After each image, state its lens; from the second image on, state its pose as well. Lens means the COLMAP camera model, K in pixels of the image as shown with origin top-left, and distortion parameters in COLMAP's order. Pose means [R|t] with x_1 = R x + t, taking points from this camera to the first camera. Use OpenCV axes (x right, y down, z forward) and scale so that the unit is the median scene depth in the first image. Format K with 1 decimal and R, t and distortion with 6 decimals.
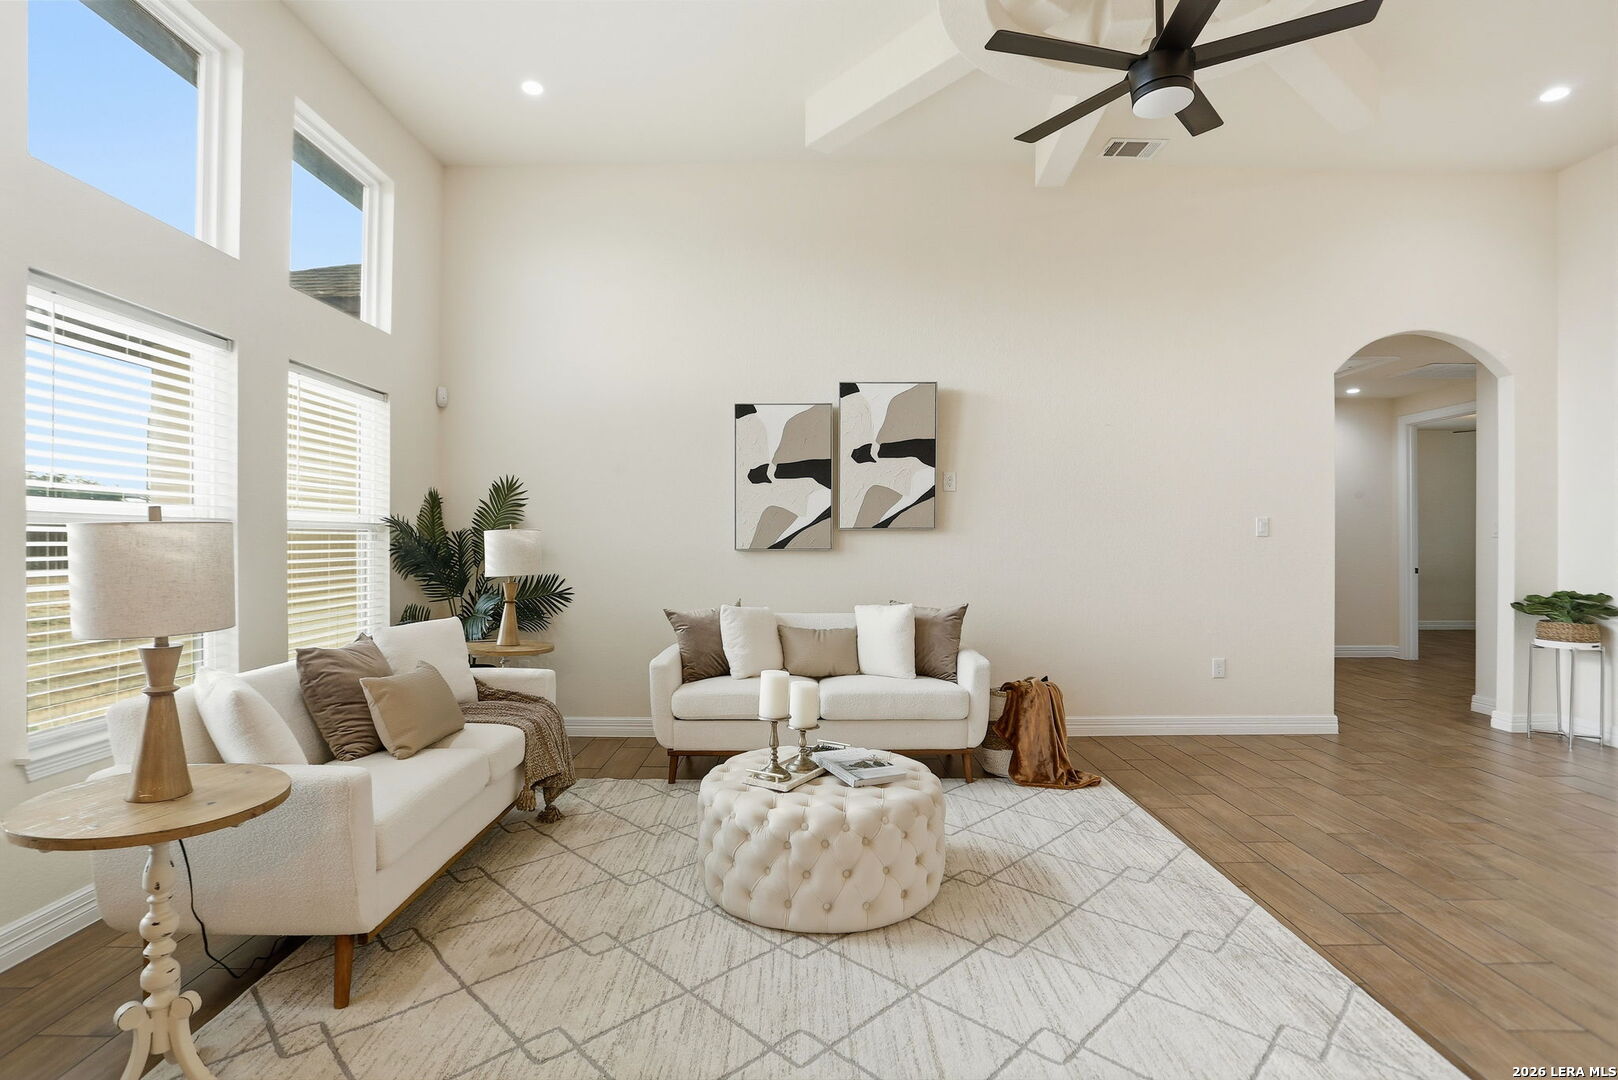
lens RADIAL K [[809.4, 0, 799.7], [0, 809.4, 542.8], [0, 0, 1]] dist [-0.045721, 0.001283]
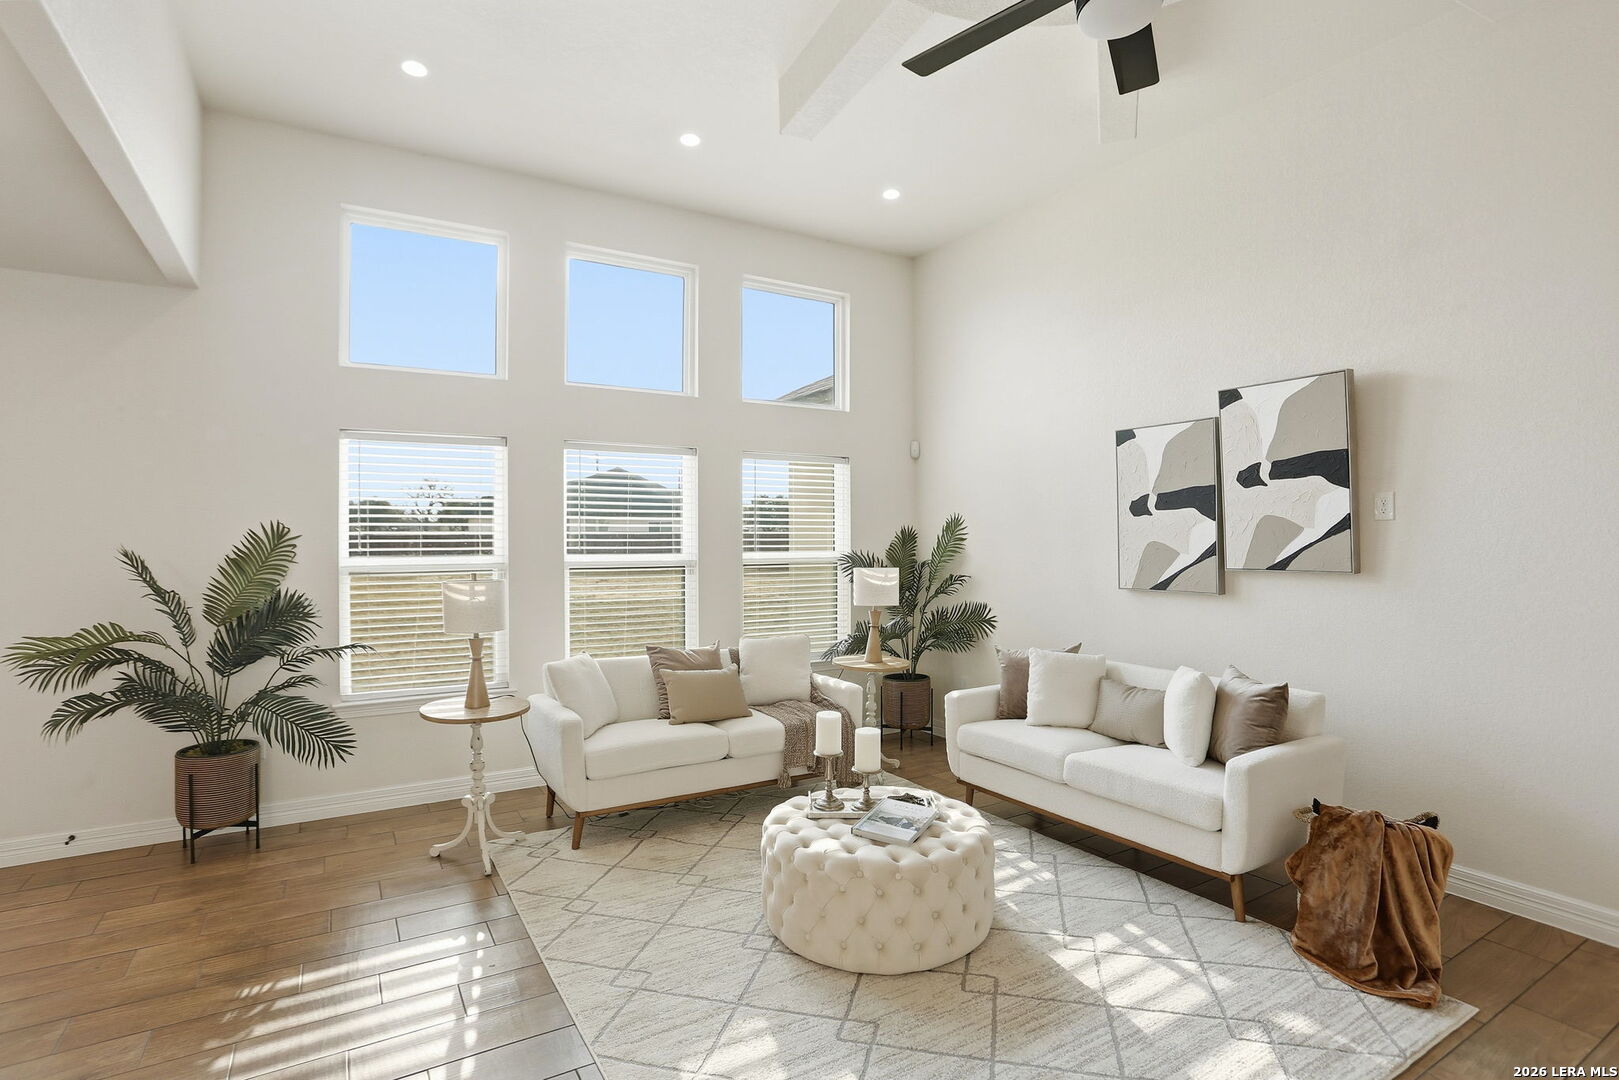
lens RADIAL K [[828.5, 0, 815.5], [0, 828.5, 535.1], [0, 0, 1]] dist [-0.039107, 0.002627]
pose [[0.503003, -0.002156, -0.864282, 0.559045], [-0.001194, 0.999994, -0.003189, -0.049369], [0.864284, 0.002636, 0.502998, 0.231058]]
